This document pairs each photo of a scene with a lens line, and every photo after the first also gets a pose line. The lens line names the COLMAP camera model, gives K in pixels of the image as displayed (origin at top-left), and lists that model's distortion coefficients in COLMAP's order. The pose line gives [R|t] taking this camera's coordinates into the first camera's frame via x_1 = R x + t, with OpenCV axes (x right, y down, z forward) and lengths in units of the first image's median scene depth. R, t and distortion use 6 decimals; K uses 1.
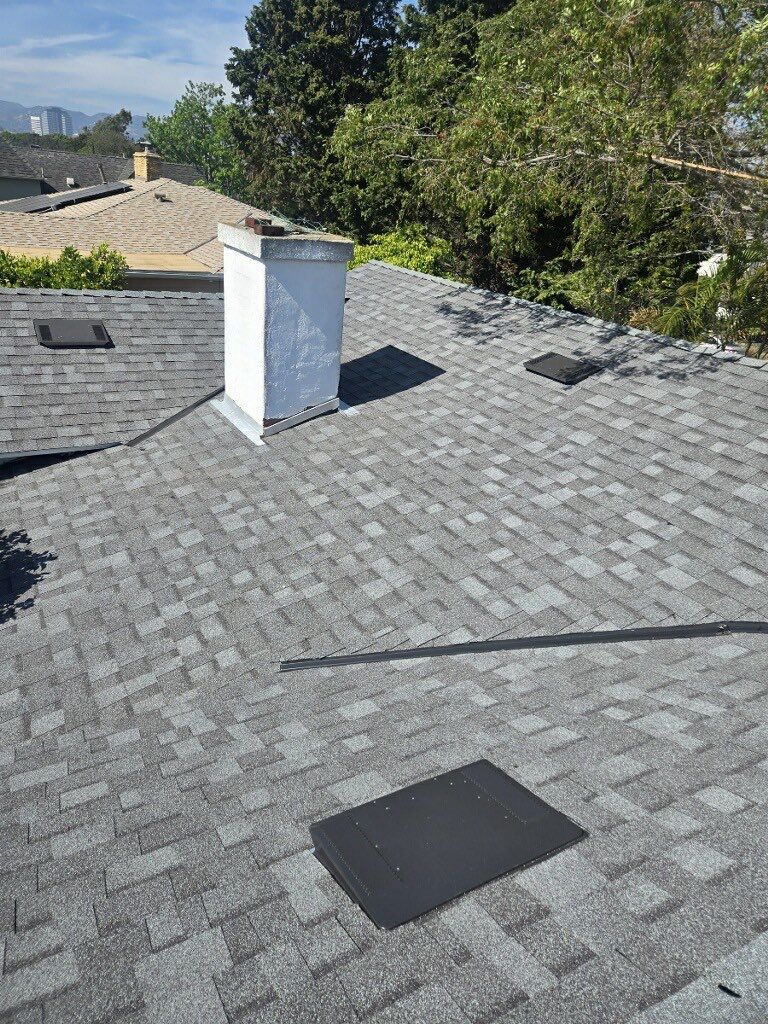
lens RADIAL K [[674.6, 0, 384.0], [0, 674.6, 512.0], [0, 0, 1]] dist [0.038258, 0.000318]
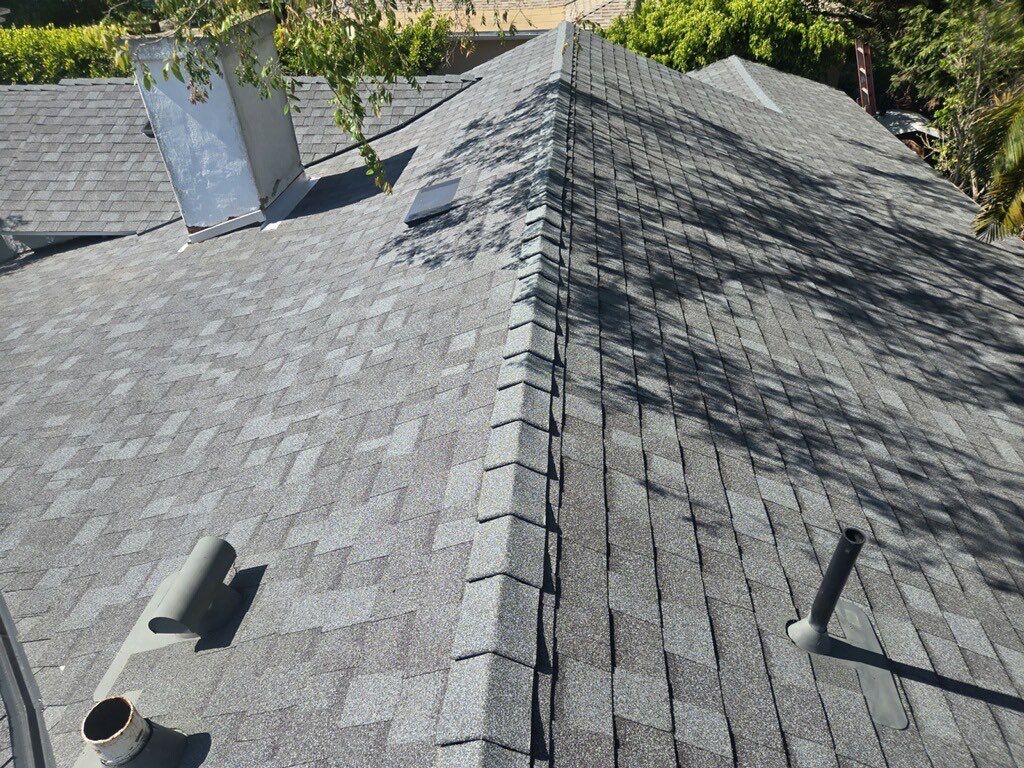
lens RADIAL K [[725.6, 0, 478.2], [0, 725.6, 383.1], [0, 0, 1]] dist [0.019297, -0.003868]
pose [[0.799143, 0.230337, -0.555261, 0.829629], [-0.149775, 0.970842, 0.187171, -0.182930], [0.582183, -0.066412, 0.810341, 0.383278]]
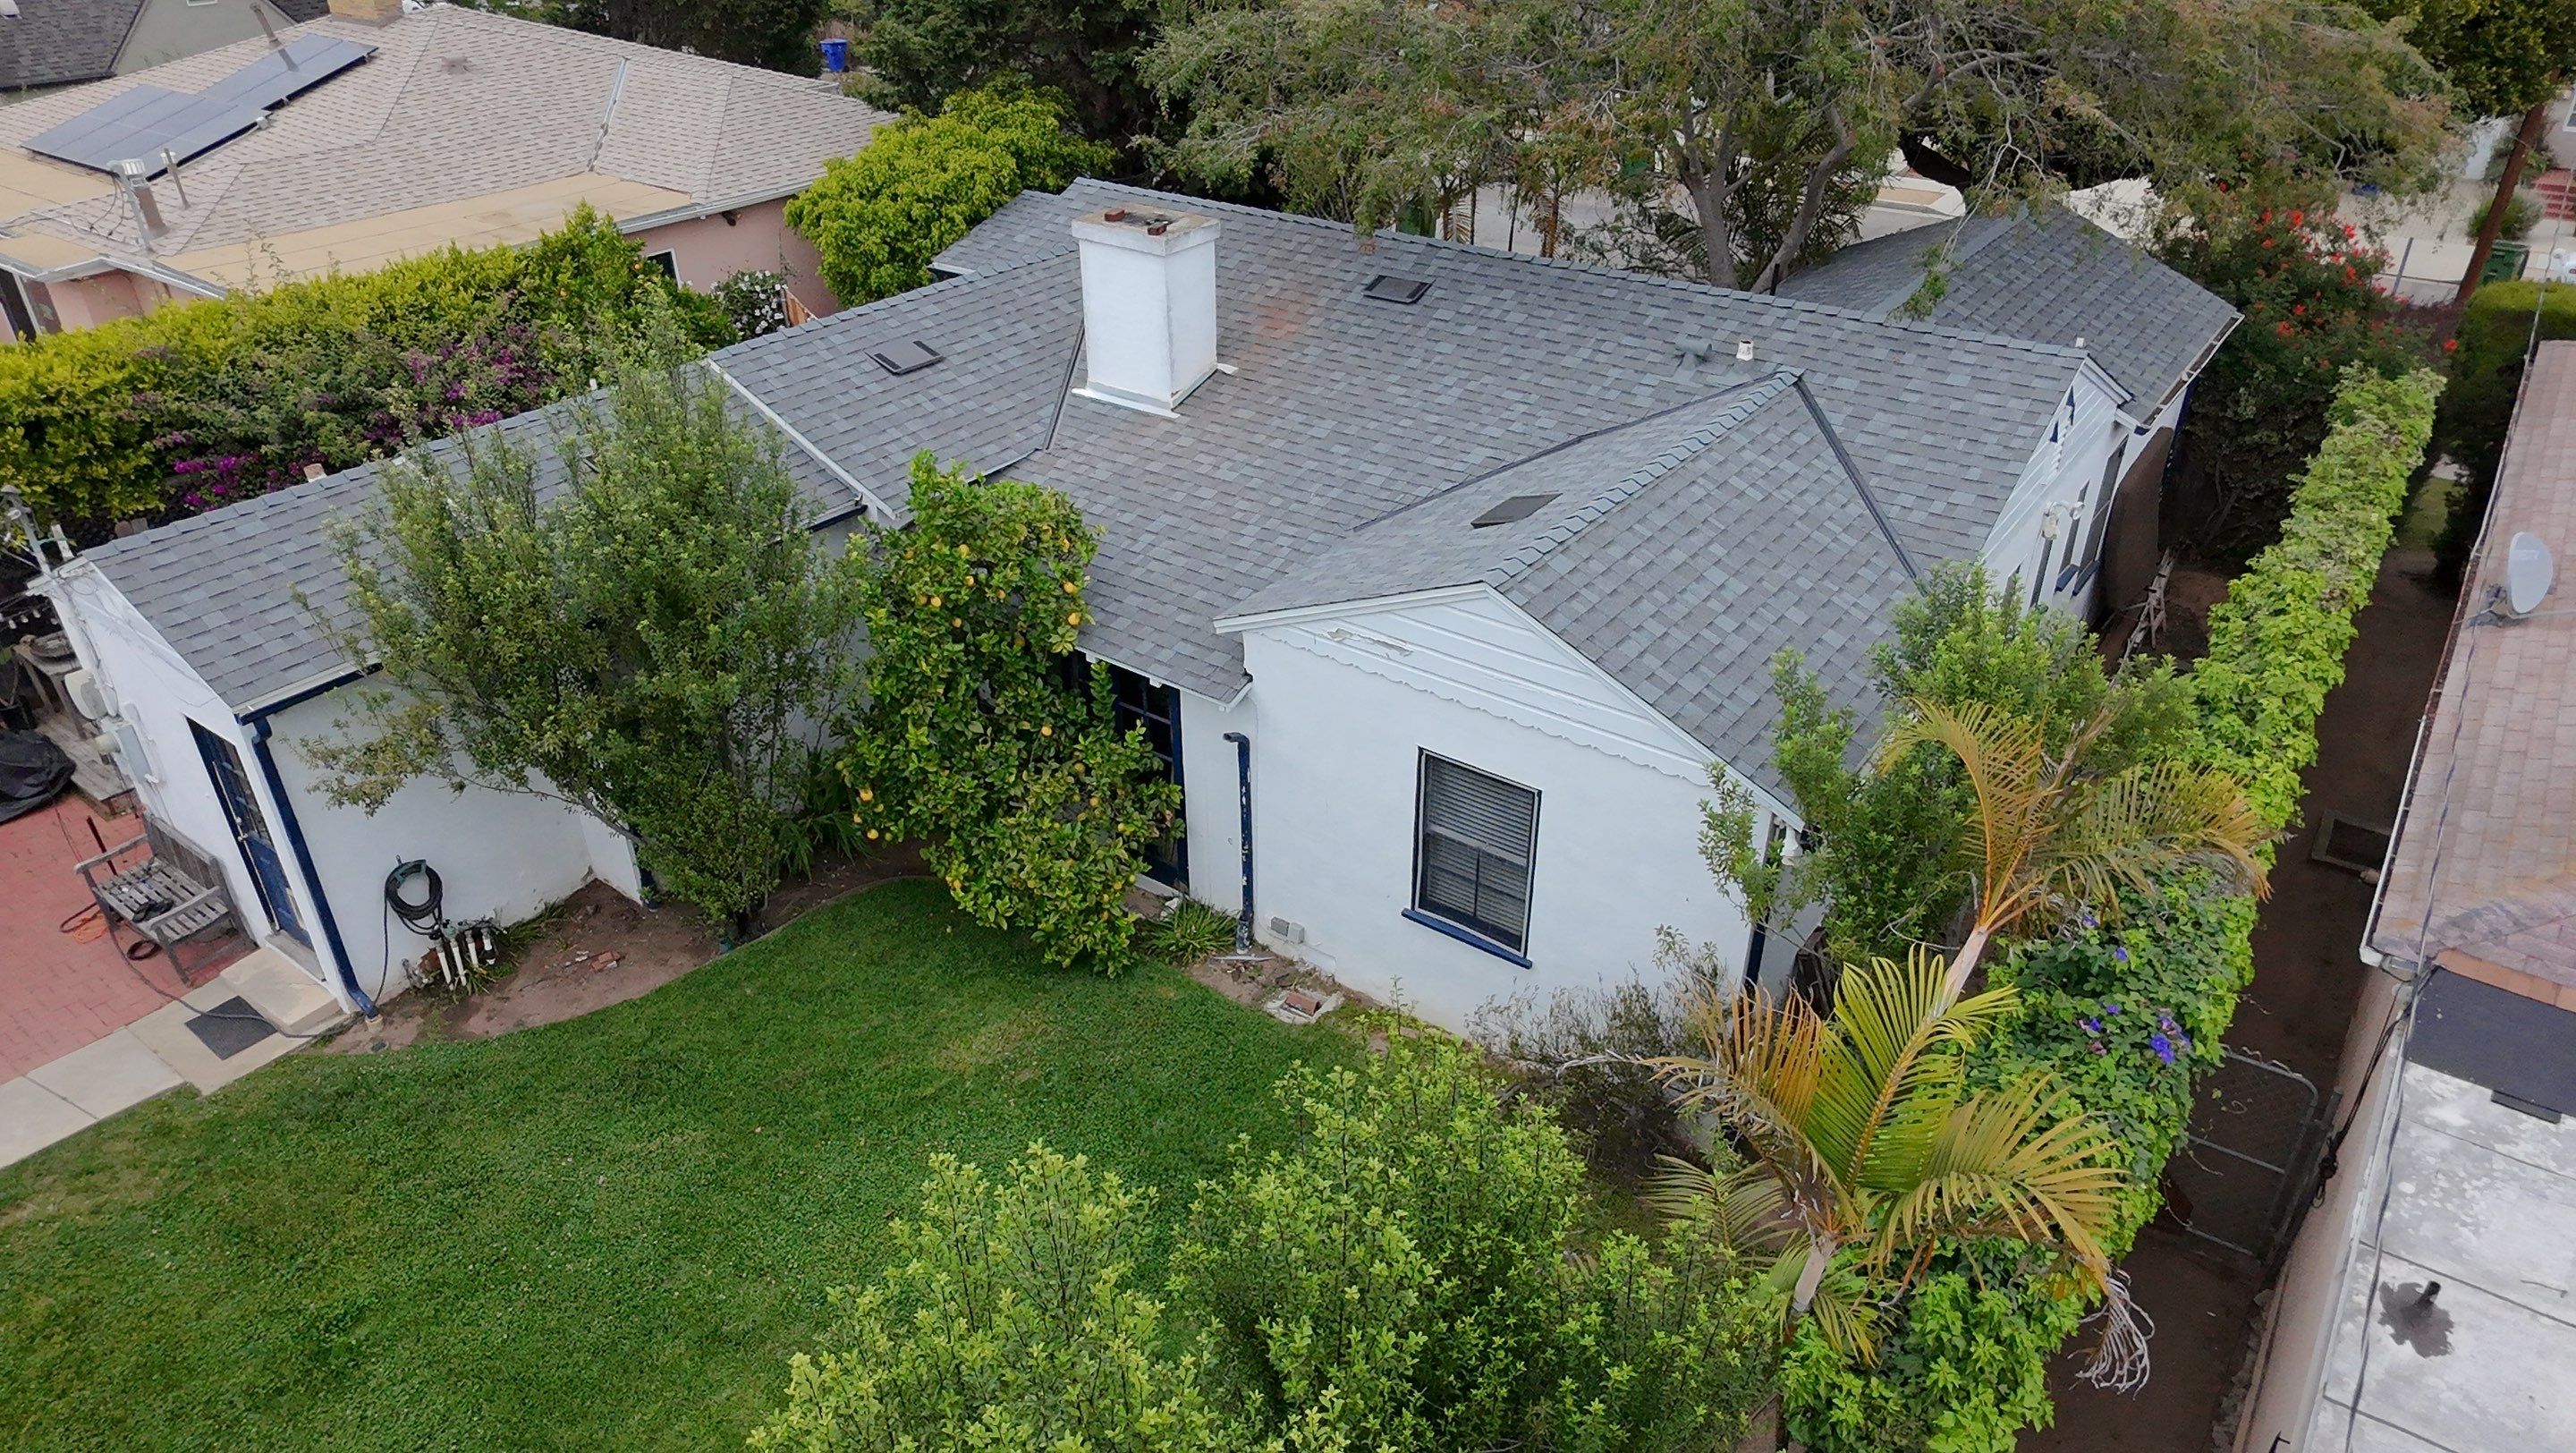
lens RADIAL K [[1656.5, 0, 1288.0], [0, 1656.5, 726.5], [0, 0, 1]] dist [-0.000467, 0.000284]
pose [[0.905990, -0.291619, 0.306823, -1.024611], [0.255389, 0.954623, 0.153203, 0.016185], [-0.337577, -0.060441, 0.939355, -1.684123]]
